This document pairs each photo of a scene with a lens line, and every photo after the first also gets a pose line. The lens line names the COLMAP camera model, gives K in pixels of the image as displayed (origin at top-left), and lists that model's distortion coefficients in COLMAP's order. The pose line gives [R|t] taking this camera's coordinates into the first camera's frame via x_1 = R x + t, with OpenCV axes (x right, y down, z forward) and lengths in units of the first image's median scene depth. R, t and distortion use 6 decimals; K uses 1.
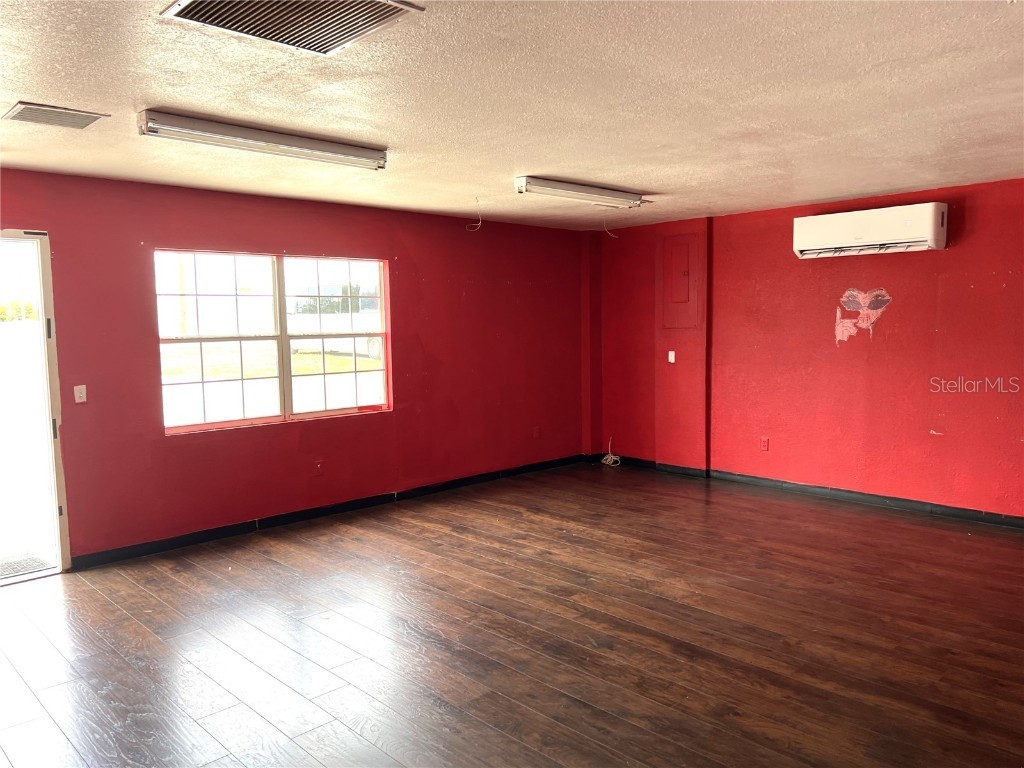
lens RADIAL K [[763.4, 0, 514.2], [0, 763.4, 384.3], [0, 0, 1]] dist [0.037691, -0.019397]
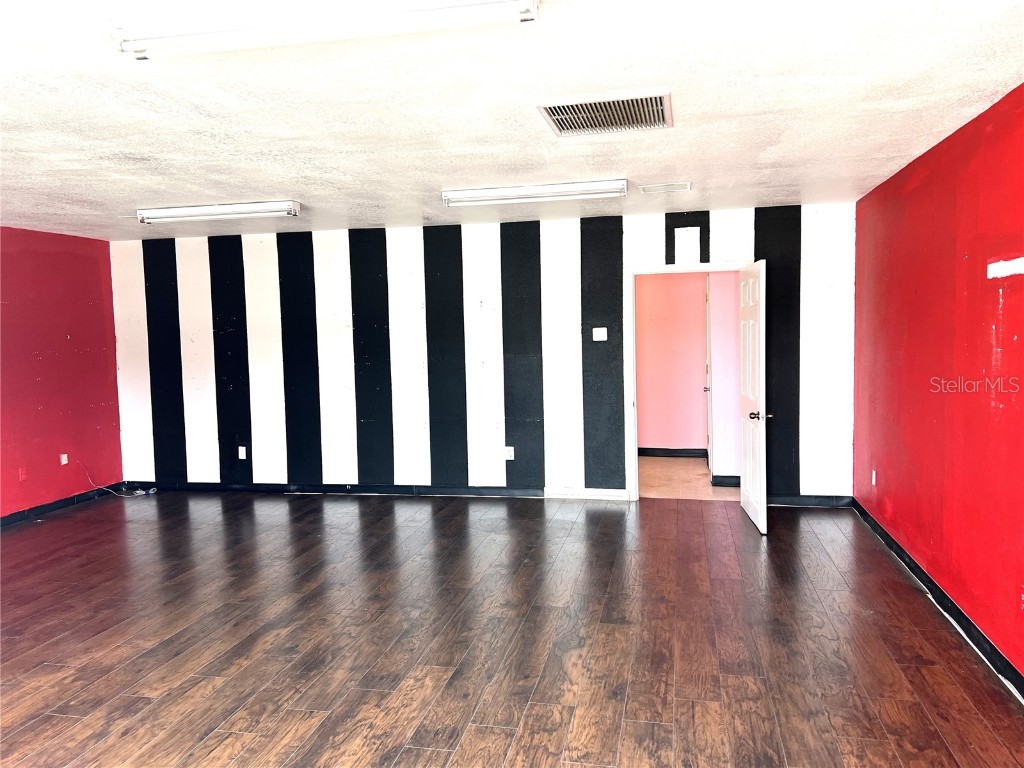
lens RADIAL K [[763.4, 0, 515.7], [0, 763.4, 382.0], [0, 0, 1]] dist [0.037691, -0.019397]
pose [[-0.555079, -0.031497, 0.831201, -0.599982], [0.104423, 0.988738, 0.107201, -0.062221], [-0.825217, 0.146302, -0.545539, 0.848307]]
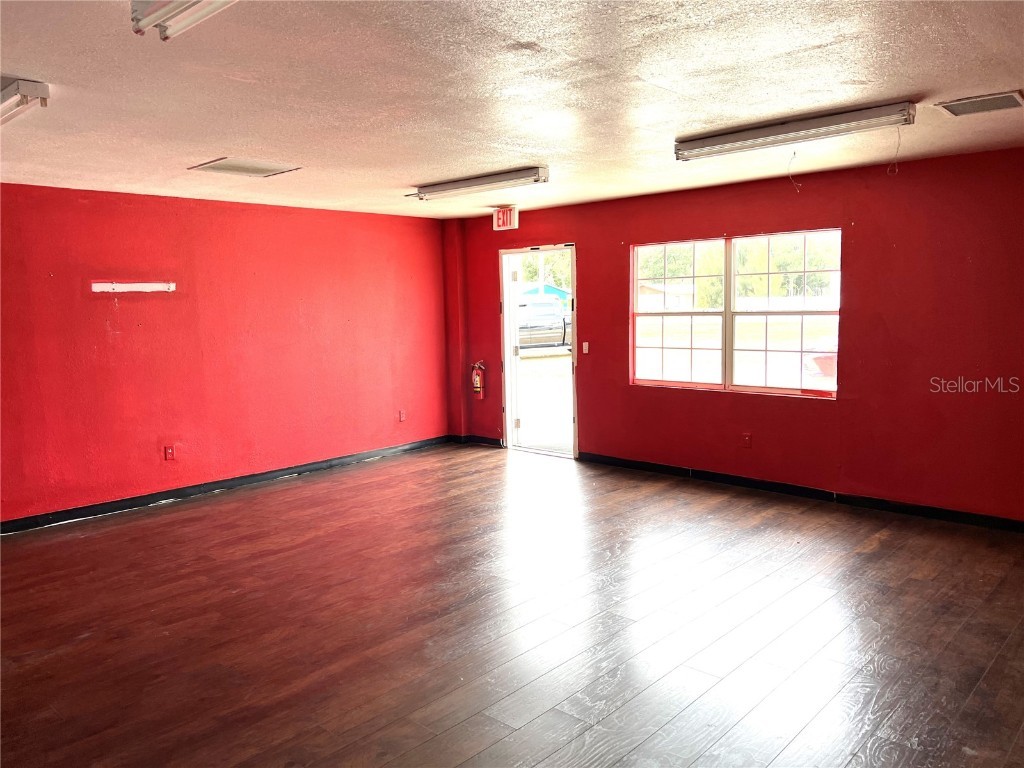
lens RADIAL K [[763.4, 0, 514.6], [0, 763.4, 385.0], [0, 0, 1]] dist [0.037691, -0.019397]
pose [[0.050319, 0.122557, -0.991185, 0.838725], [-0.066162, 0.990671, 0.119135, -0.076214], [0.996539, 0.059584, 0.057958, 0.693989]]
